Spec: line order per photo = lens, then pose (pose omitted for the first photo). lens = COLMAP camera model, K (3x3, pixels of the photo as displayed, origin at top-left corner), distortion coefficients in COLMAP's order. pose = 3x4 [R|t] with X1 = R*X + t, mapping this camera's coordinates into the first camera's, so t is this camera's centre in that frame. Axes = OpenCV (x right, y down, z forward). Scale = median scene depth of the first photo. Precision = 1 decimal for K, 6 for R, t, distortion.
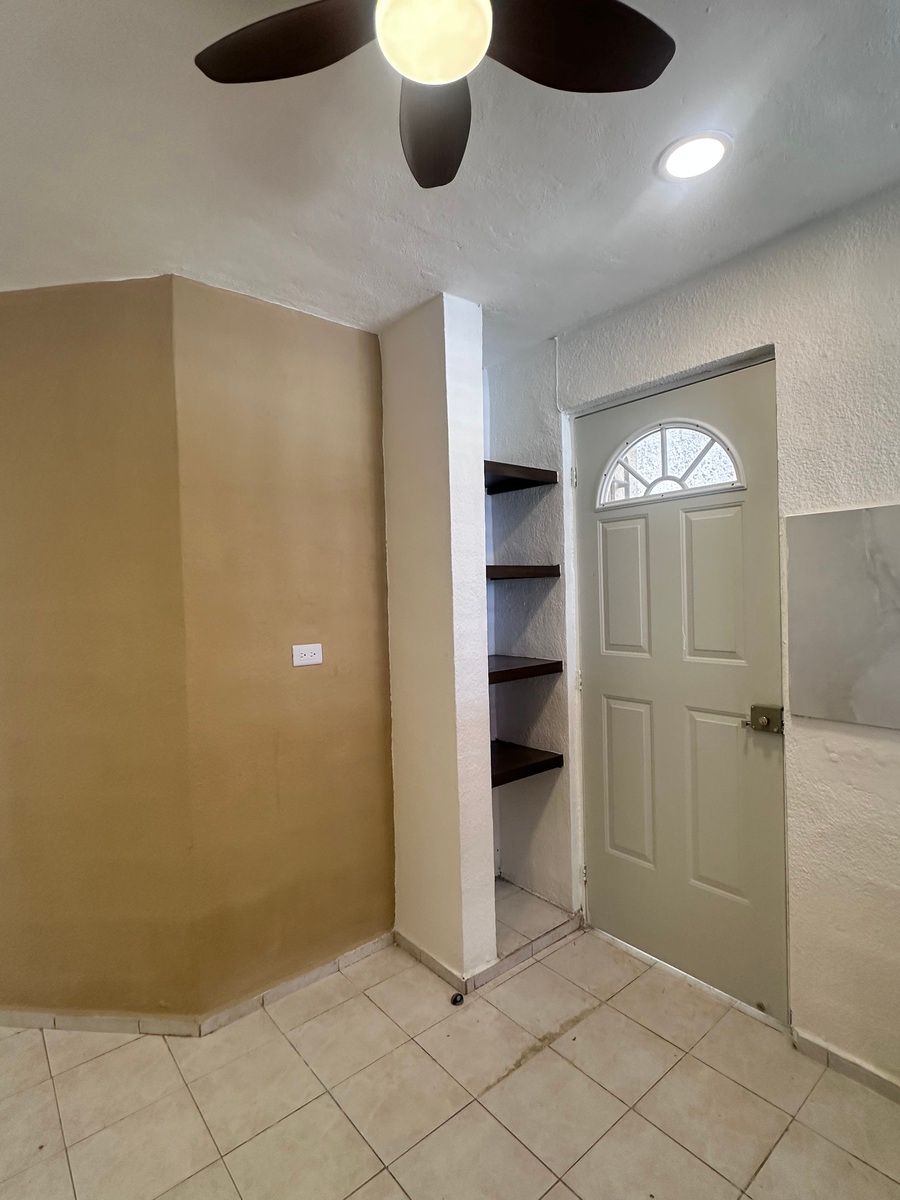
lens RADIAL K [[593.3, 0, 447.2], [0, 593.3, 600.9], [0, 0, 1]] dist [-0.001304, -0.000709]
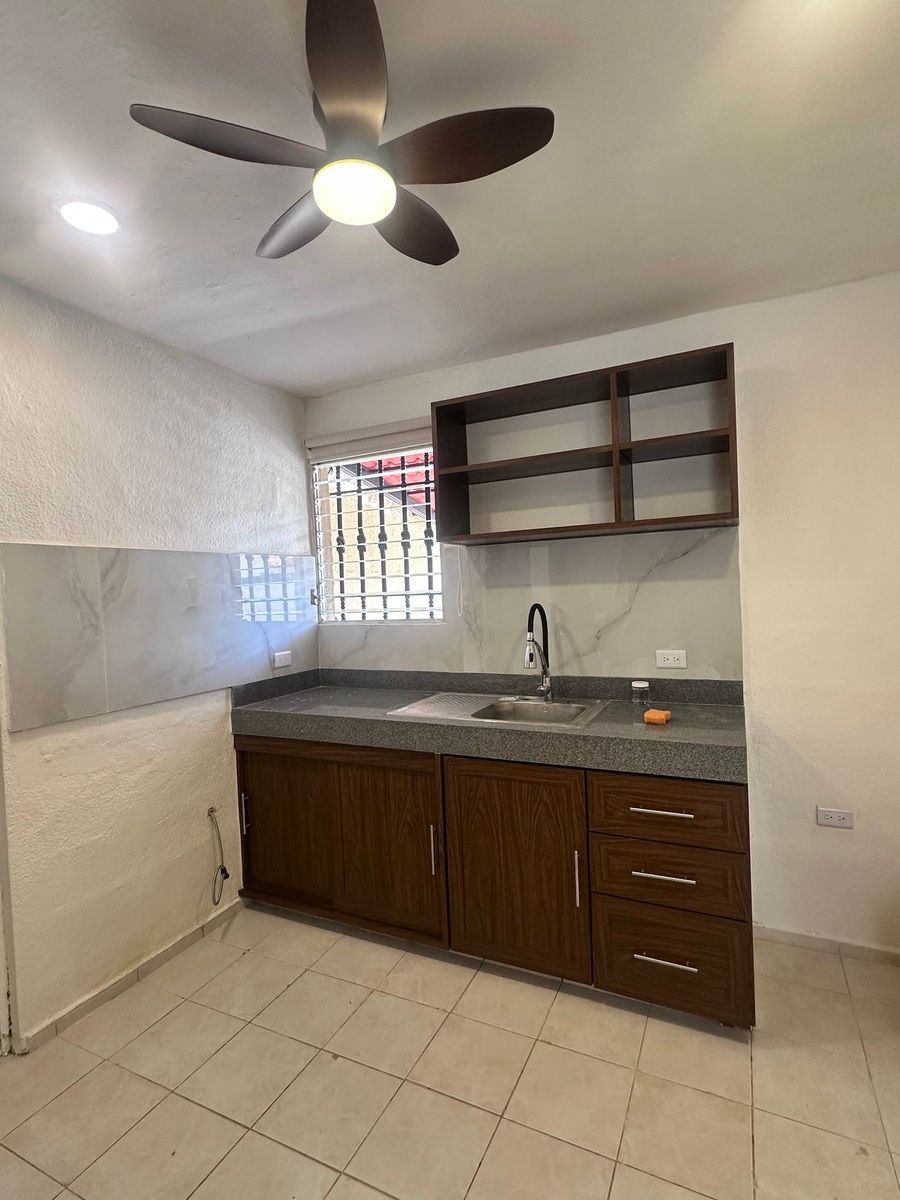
lens RADIAL K [[593.3, 0, 447.2], [0, 593.3, 600.9], [0, 0, 1]] dist [-0.001304, -0.000709]
pose [[-0.412234, 0.027017, 0.910677, -0.690013], [0.062975, 0.998015, -0.001101, 0.010412], [-0.908899, 0.056896, -0.413117, 0.722853]]
